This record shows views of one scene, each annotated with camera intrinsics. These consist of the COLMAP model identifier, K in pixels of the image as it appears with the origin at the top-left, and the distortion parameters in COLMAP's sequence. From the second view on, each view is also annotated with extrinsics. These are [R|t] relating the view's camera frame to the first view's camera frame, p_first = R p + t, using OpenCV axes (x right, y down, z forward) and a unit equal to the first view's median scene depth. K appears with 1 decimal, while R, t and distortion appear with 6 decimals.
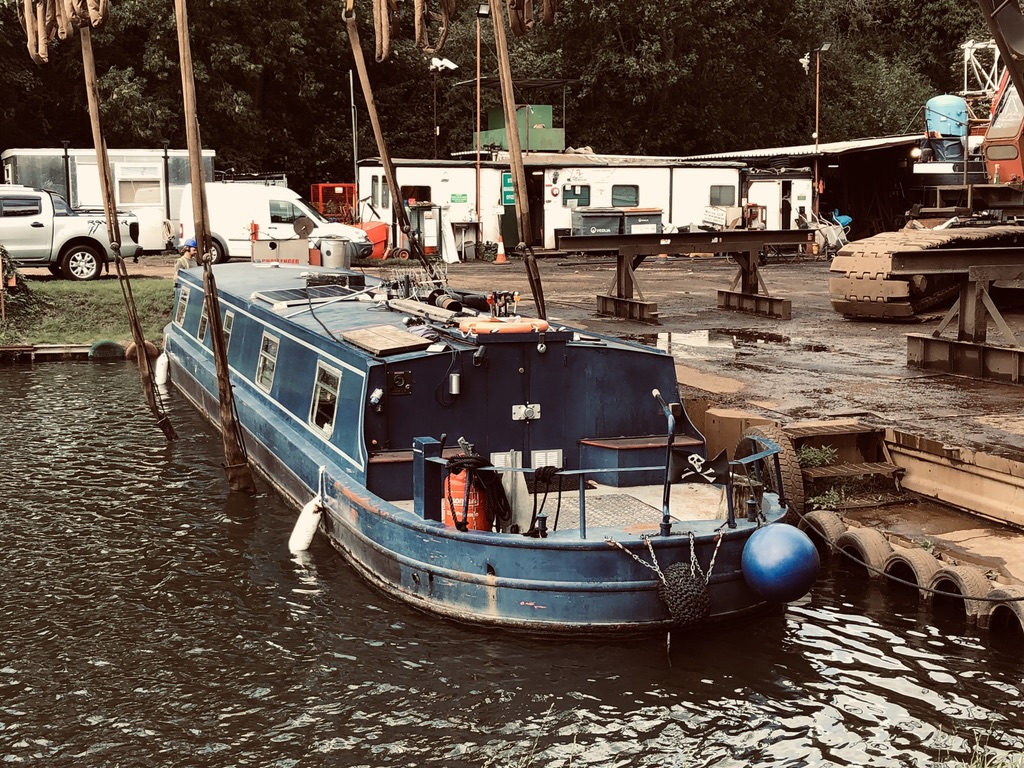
lens RADIAL K [[1557.0, 0, 512.0], [0, 1557.0, 384.0], [0, 0, 1]] dist [0.250362, -1.112912]
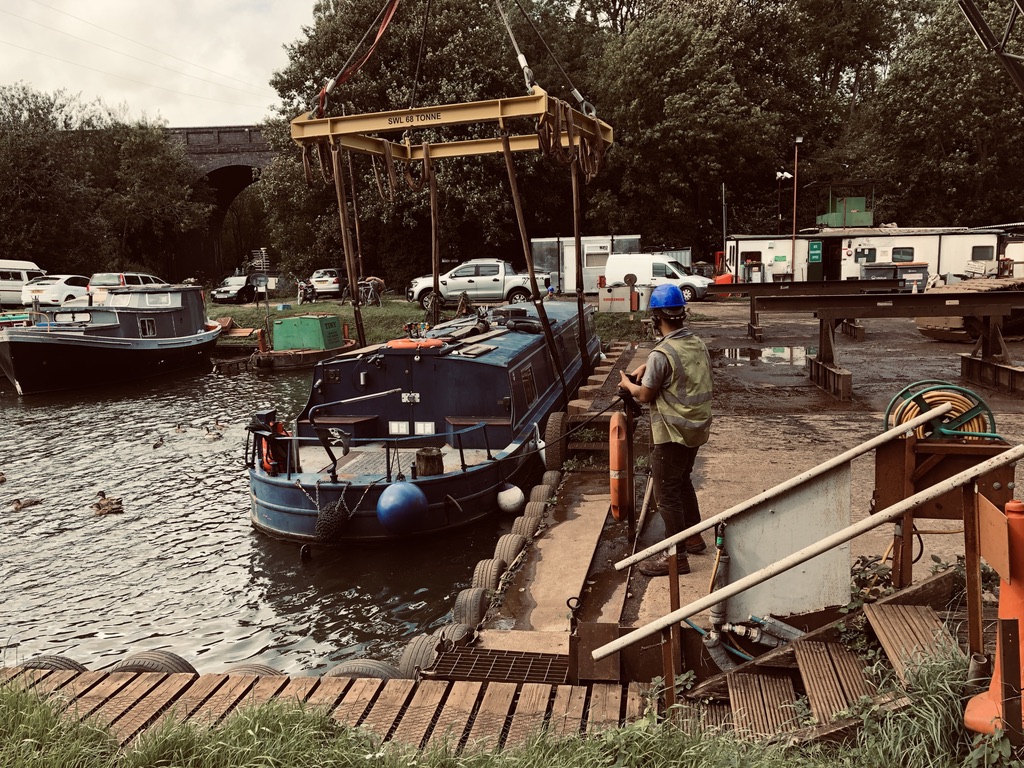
lens RADIAL K [[885.2, 0, 512.0], [0, 885.2, 384.0], [0, 0, 1]] dist [-0.004707, -0.003241]
pose [[0.877911, 0.045698, -0.476638, 0.213033], [-0.035896, 0.998915, 0.029656, -0.010714], [0.477476, -0.008926, 0.878599, 0.099475]]
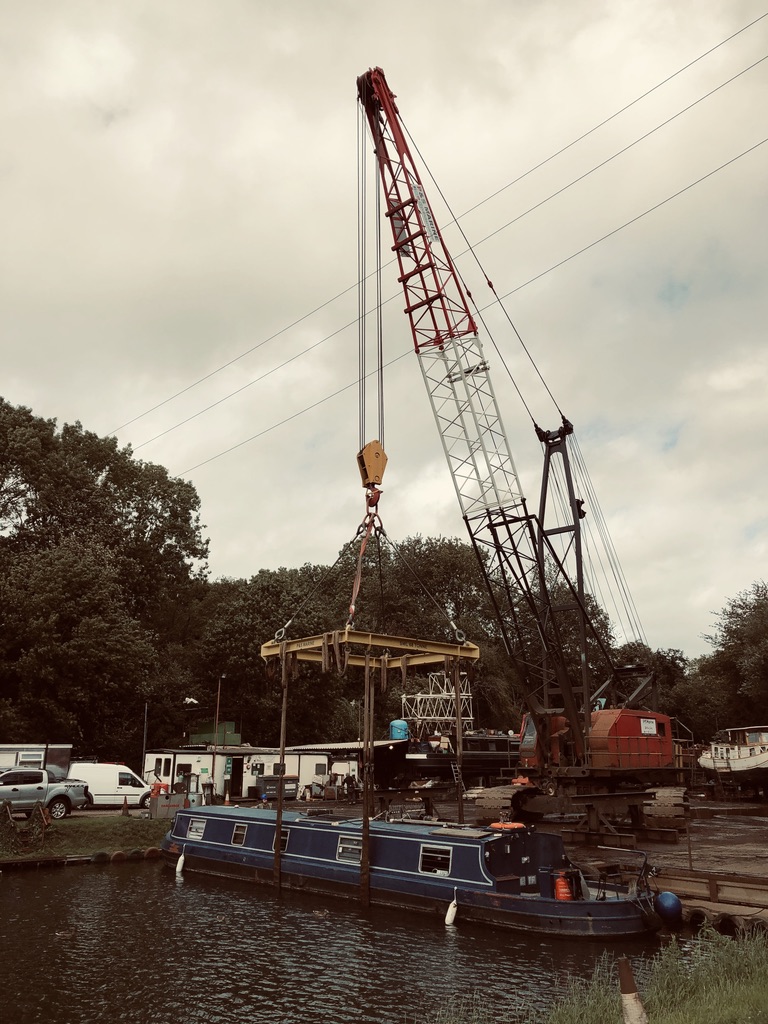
lens RADIAL K [[855.6, 0, 383.5], [0, 855.6, 488.4], [0, 0, 1]] dist [-0.006201, 0.049955]
pose [[0.928185, 0.115440, 0.353760, -0.323112], [0.043282, 0.910720, -0.410751, 0.011659], [-0.369593, 0.396565, 0.840320, -0.158274]]
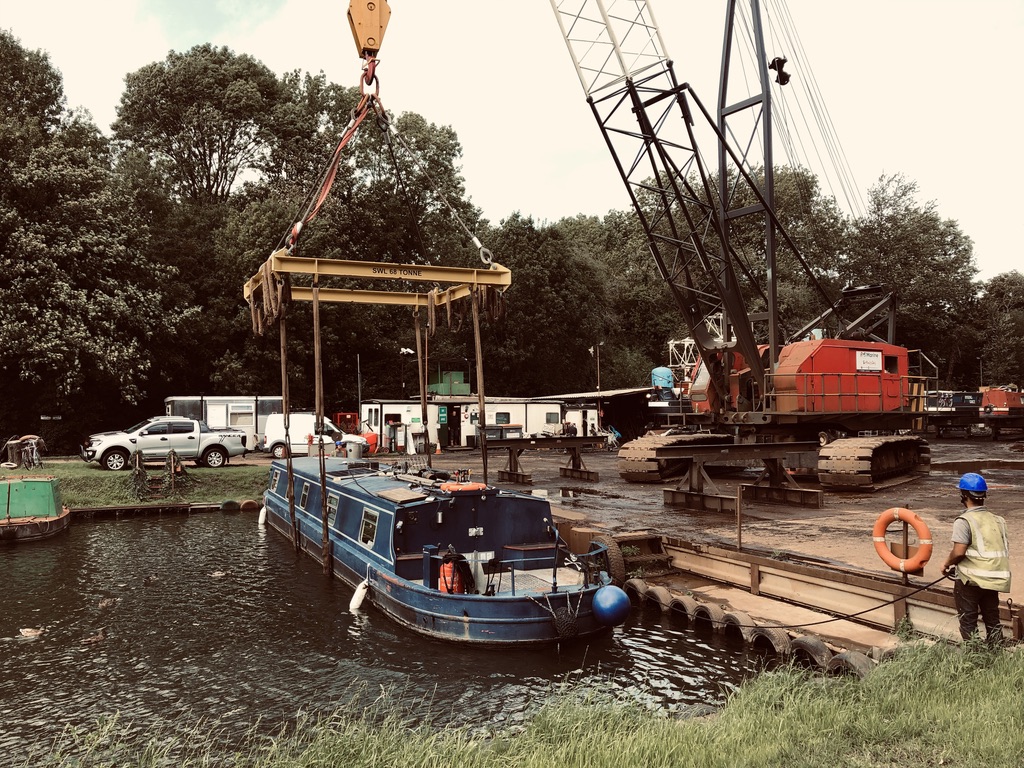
lens RADIAL K [[840.7, 0, 512.0], [0, 840.7, 384.0], [0, 0, 1]] dist [0.060983, -0.005053]
pose [[0.995610, -0.003686, 0.093531, -0.017201], [0.018453, 0.987343, -0.157525, 0.000891], [-0.091767, 0.158559, 0.983076, -0.027495]]
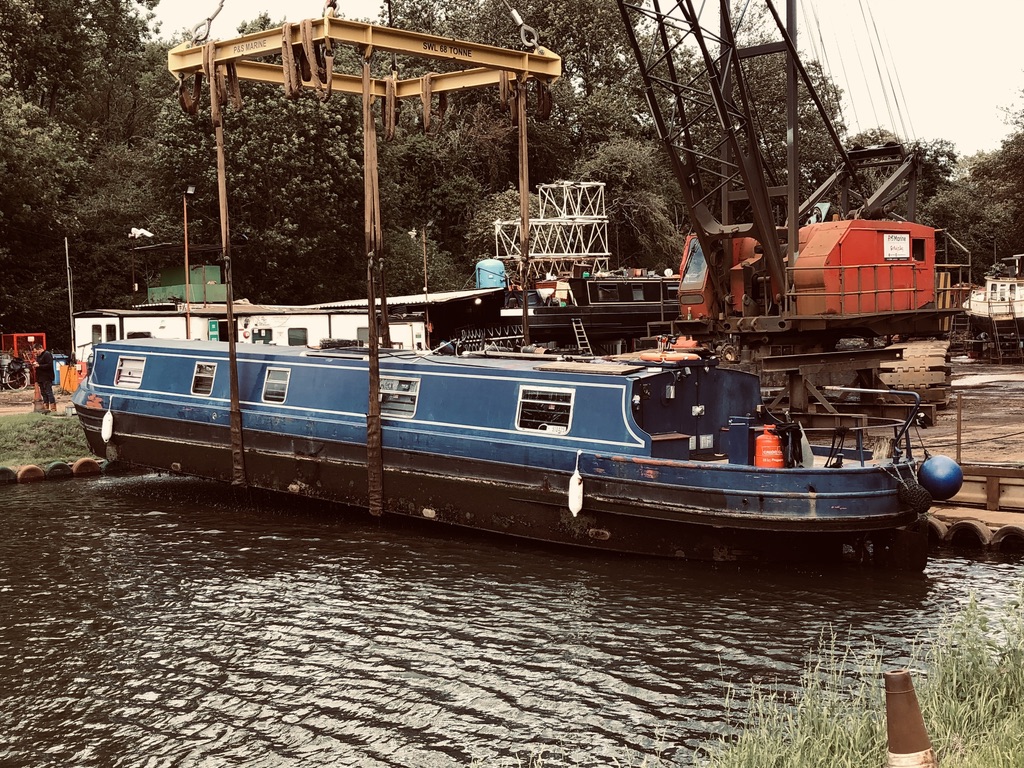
lens RADIAL K [[1344.5, 0, 512.0], [0, 1344.5, 384.0], [0, 0, 1]] dist [0.200899, -0.863898]
pose [[0.918559, -0.039941, 0.393260, -0.273328], [0.074171, 0.994626, -0.072229, 0.011544], [-0.388262, 0.095515, 0.916586, -0.077915]]
